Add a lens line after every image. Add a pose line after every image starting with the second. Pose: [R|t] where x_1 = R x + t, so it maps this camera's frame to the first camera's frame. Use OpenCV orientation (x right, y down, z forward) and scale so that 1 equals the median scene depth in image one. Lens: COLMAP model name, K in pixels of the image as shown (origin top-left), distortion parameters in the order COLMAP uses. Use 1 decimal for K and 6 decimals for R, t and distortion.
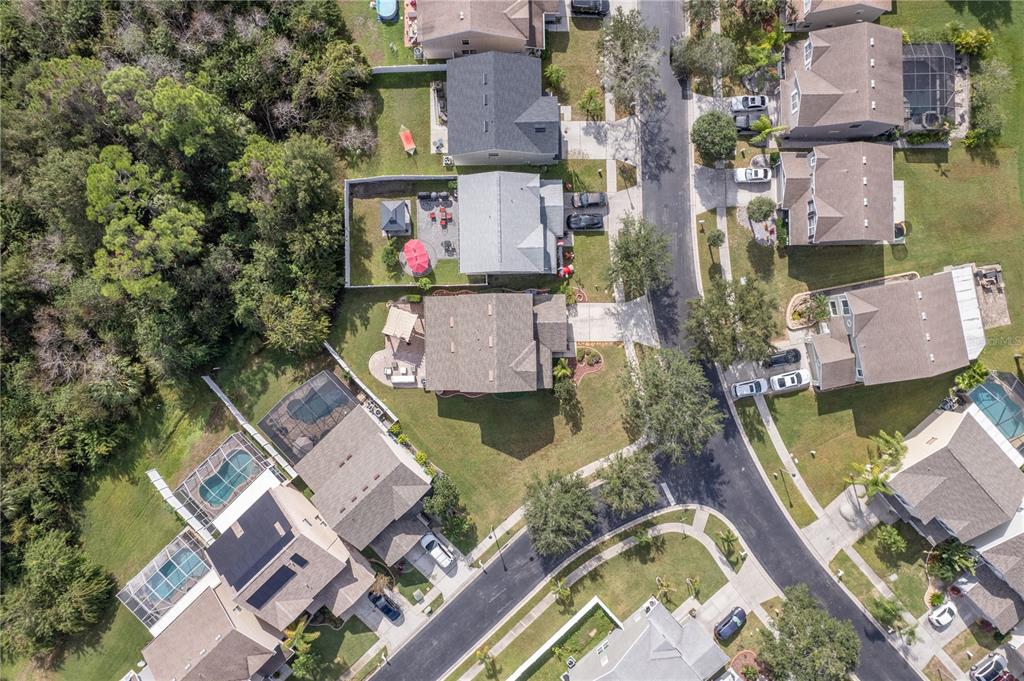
lens RADIAL K [[657.9, 0, 517.0], [0, 657.9, 333.0], [0, 0, 1]] dist [-0.073737, 0.068428]
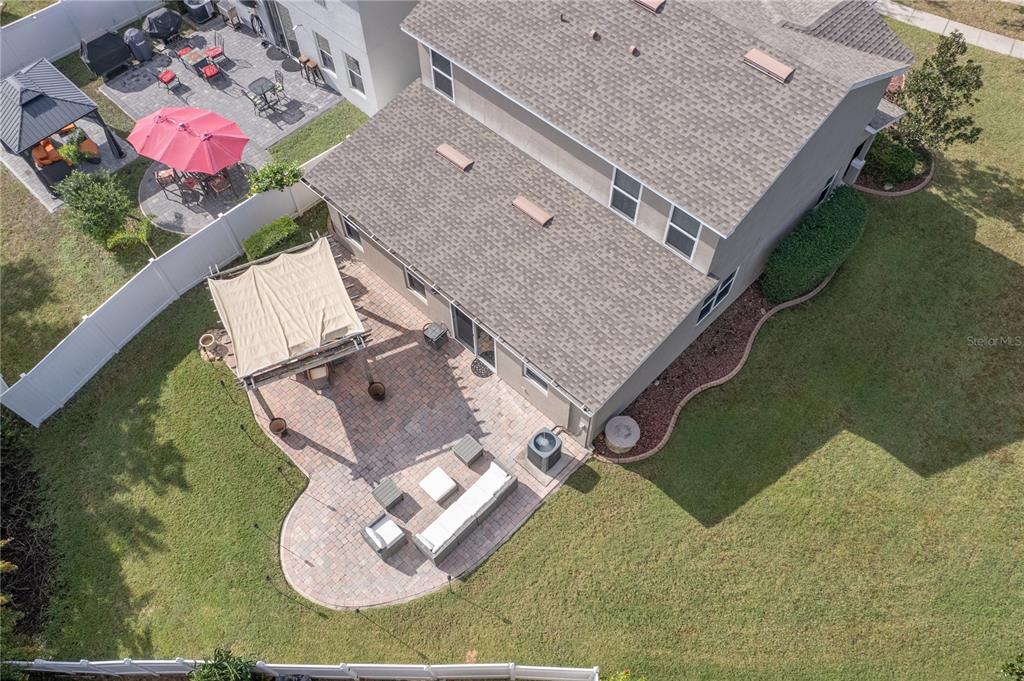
lens RADIAL K [[764.0, 0, 517.5], [0, 764.0, 384.3], [0, 0, 1]] dist [-0.036321, -0.000274]
pose [[0.707963, -0.609100, 0.357471, -0.222780], [0.706245, 0.612351, -0.355309, 0.142470], [-0.002479, 0.504008, 0.863696, 0.766663]]
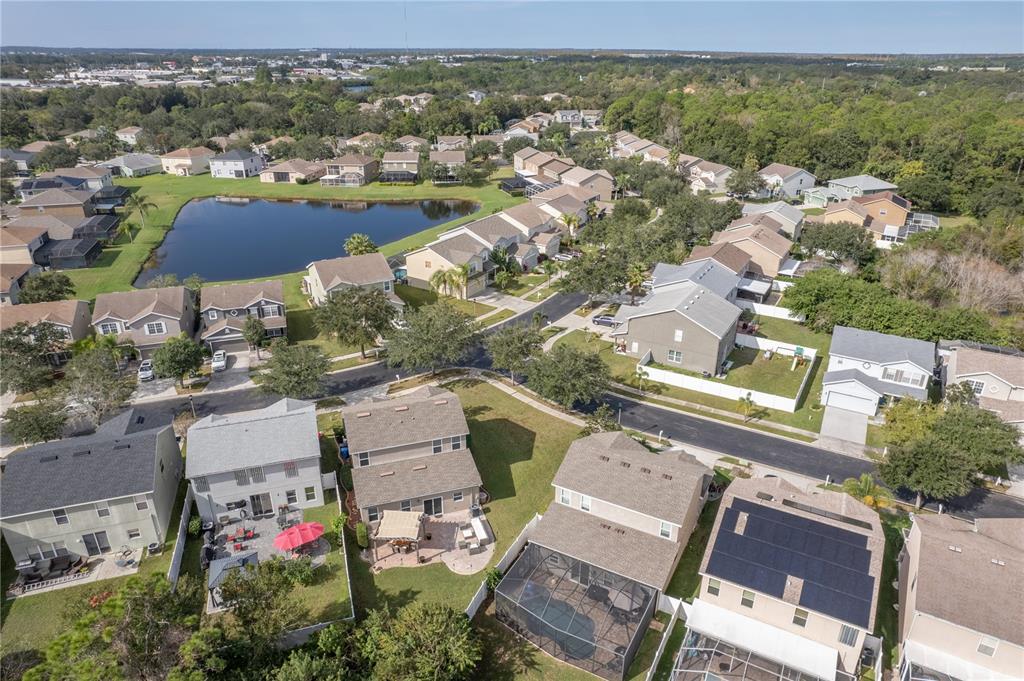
lens RADIAL K [[657.9, 0, 517.0], [0, 657.9, 333.0], [0, 0, 1]] dist [-0.073737, 0.068428]
pose [[-0.297659, -0.385025, 0.873587, -0.718156], [0.954664, -0.116277, 0.274037, -0.059925], [-0.003933, 0.915552, 0.402181, 0.516300]]
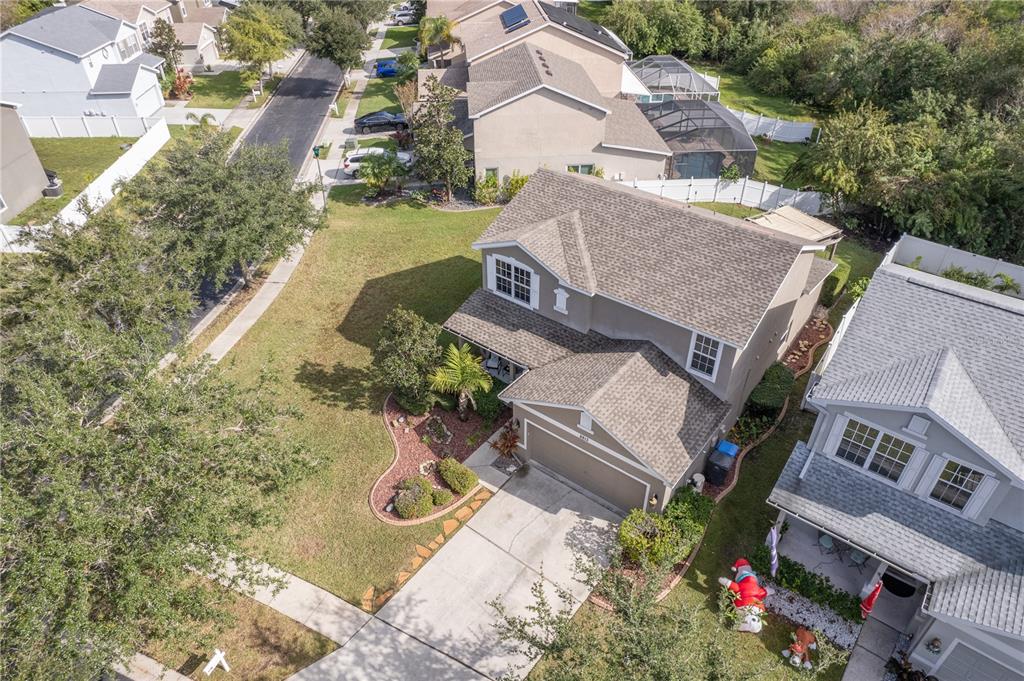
lens RADIAL K [[657.9, 0, 517.0], [0, 657.9, 333.0], [0, 0, 1]] dist [-0.073737, 0.068428]
pose [[-0.628159, 0.459476, -0.627932, 0.232487], [-0.778078, -0.374384, 0.504412, -0.112446], [-0.003322, 0.805431, 0.592681, 0.774544]]
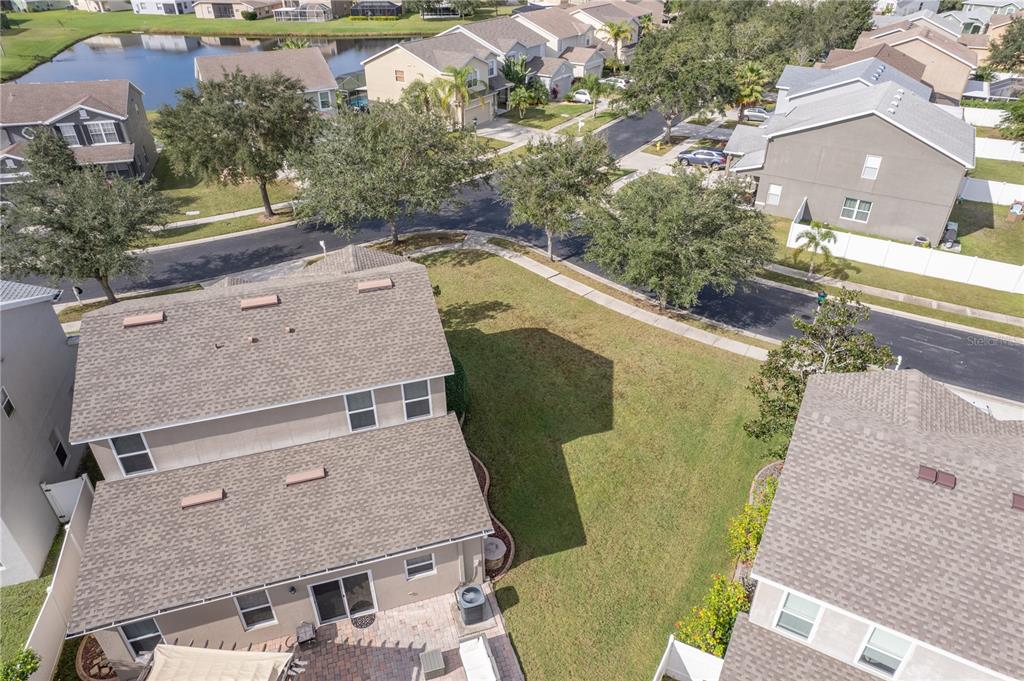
lens RADIAL K [[657.9, 0, 517.0], [0, 657.9, 333.0], [0, 0, 1]] dist [-0.073737, 0.068428]
pose [[-0.290038, -0.506576, 0.811948, -0.290677], [0.957015, -0.152950, 0.246432, 0.044772], [-0.000649, 0.848521, 0.529162, 0.778881]]
